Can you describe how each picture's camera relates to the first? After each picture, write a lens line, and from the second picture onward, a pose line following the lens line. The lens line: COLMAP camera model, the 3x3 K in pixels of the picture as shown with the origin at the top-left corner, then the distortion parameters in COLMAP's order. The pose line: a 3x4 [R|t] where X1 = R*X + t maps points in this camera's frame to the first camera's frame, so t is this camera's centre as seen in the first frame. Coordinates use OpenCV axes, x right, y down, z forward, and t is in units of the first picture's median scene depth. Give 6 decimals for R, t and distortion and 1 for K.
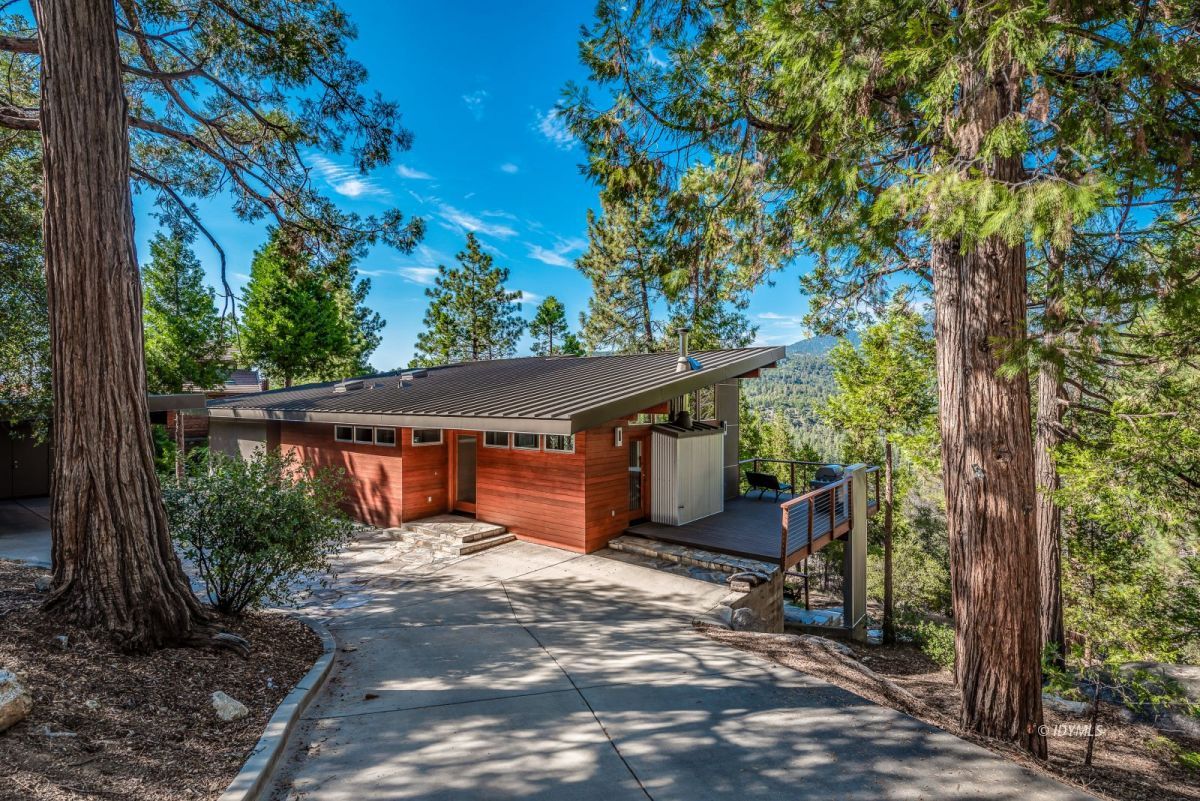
lens RADIAL K [[552.7, 0, 600.9], [0, 552.7, 397.2], [0, 0, 1]] dist [0.000980, -0.000233]
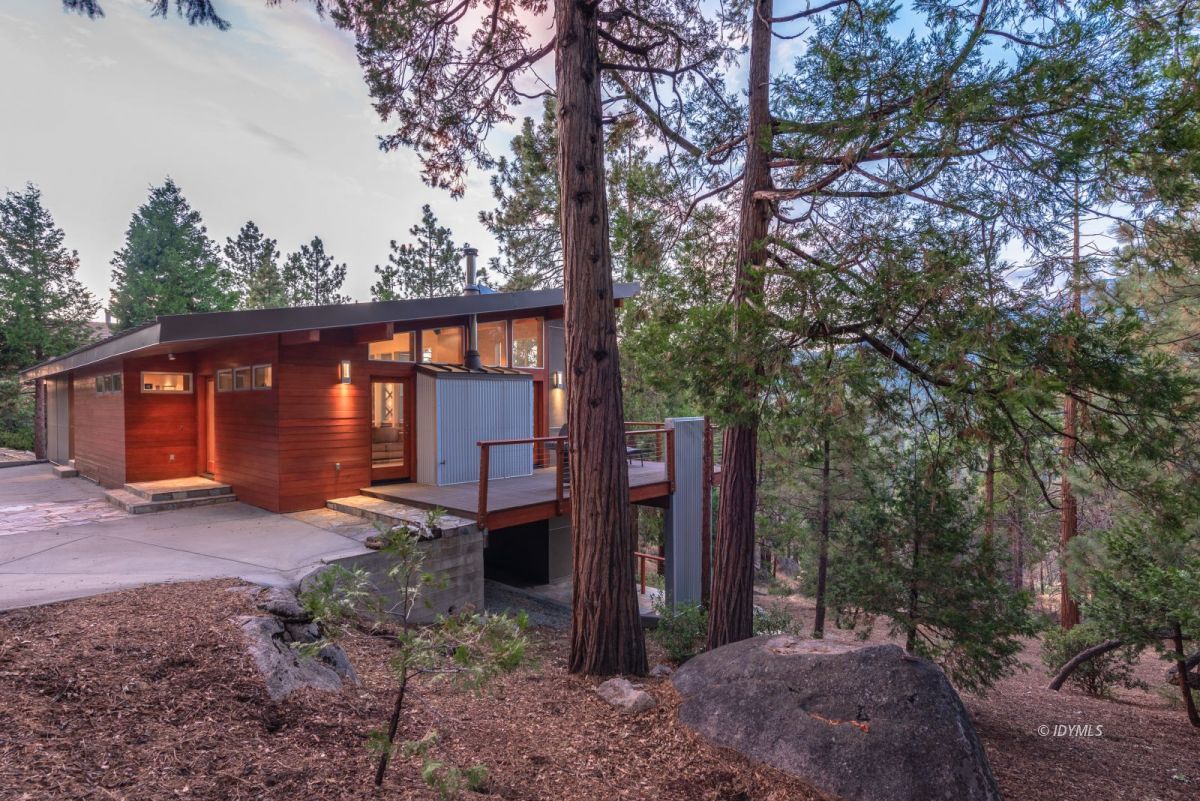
lens RADIAL K [[582.1, 0, 596.9], [0, 582.1, 407.7], [0, 0, 1]] dist [0.014049, -0.004934]
pose [[0.997163, -0.006690, -0.074980, 0.184375], [0.007781, 0.999868, 0.014264, 0.045408], [0.074874, -0.014807, 0.997083, 0.070343]]
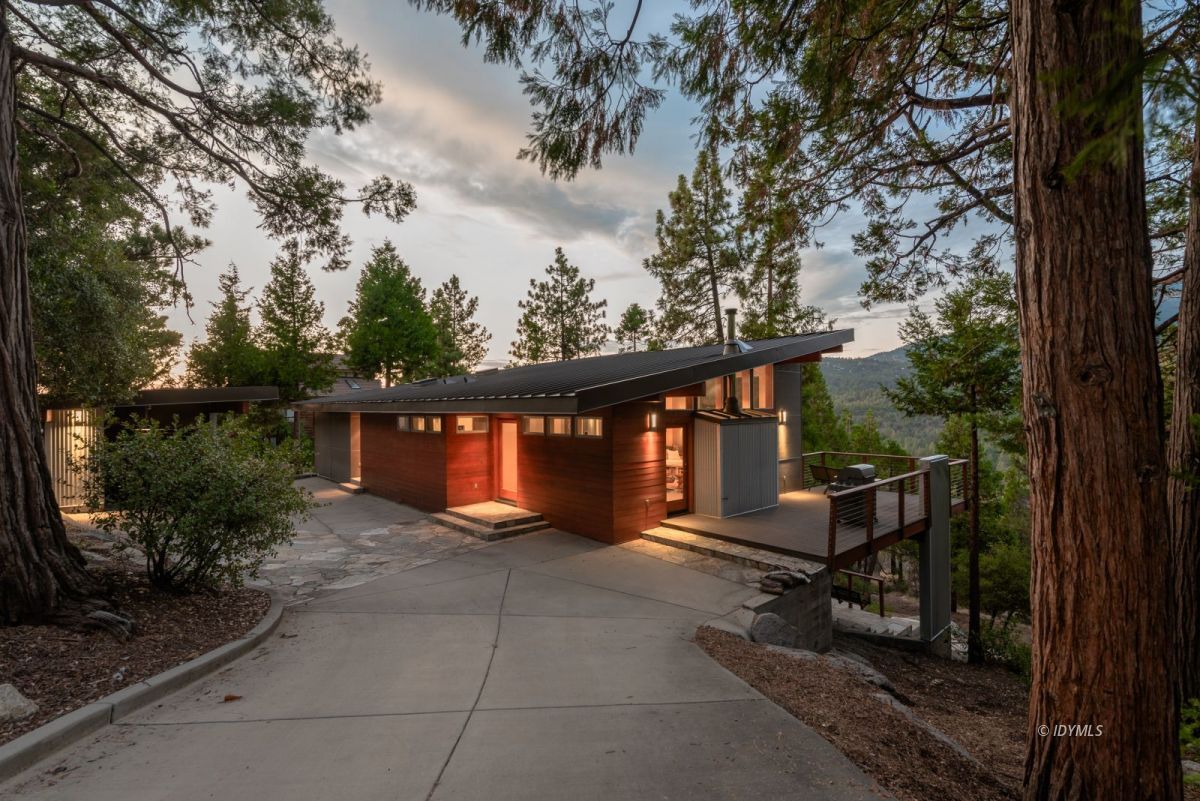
lens RADIAL K [[508.3, 0, 607.3], [0, 508.3, 406.4], [0, 0, 1]] dist [0.021728, -0.008227]
pose [[0.984803, -0.010245, -0.173371, 0.042361], [0.011045, 0.999932, 0.003651, 0.016238], [0.173322, -0.005511, 0.984850, 0.051605]]
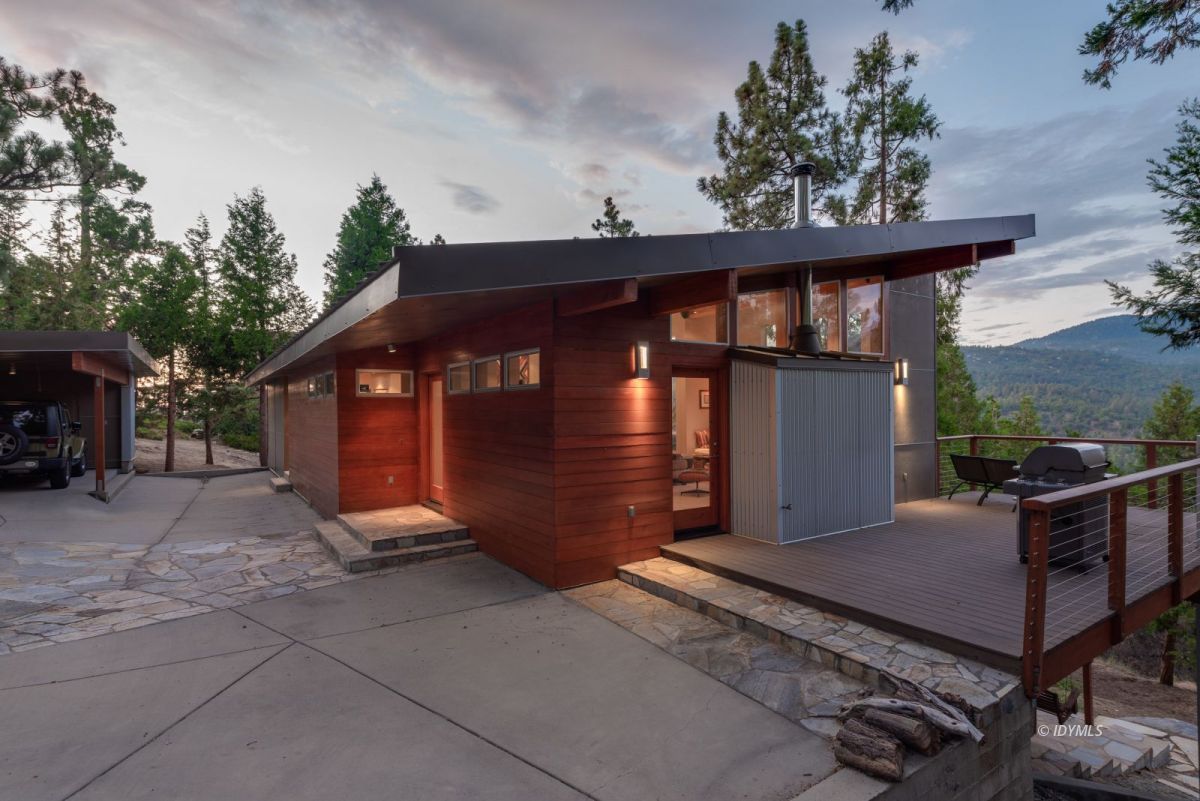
lens RADIAL K [[576.9, 0, 609.2], [0, 576.9, 406.1], [0, 0, 1]] dist [0.019157, -0.008134]
pose [[0.951835, -0.011471, -0.306396, 0.065257], [0.013504, 0.999899, 0.004514, 0.044069], [0.306313, -0.008434, 0.951894, 0.195645]]
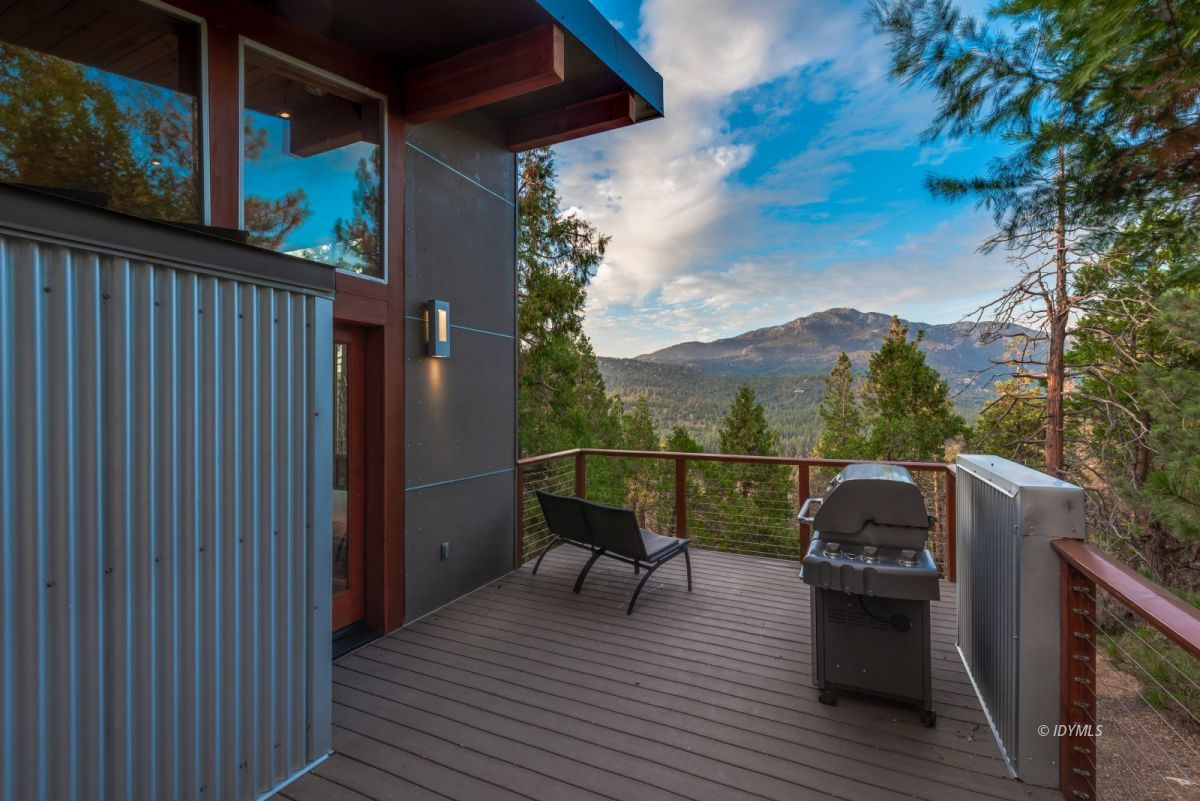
lens RADIAL K [[532.0, 0, 600.0], [0, 532.0, 400.5], [0, 0, 1]] dist [0.012053, -0.000331]
pose [[0.972719, -0.002574, 0.231971, 0.127563], [0.001132, 0.999979, 0.006347, 0.046151], [-0.231983, -0.005911, 0.972702, 0.397431]]
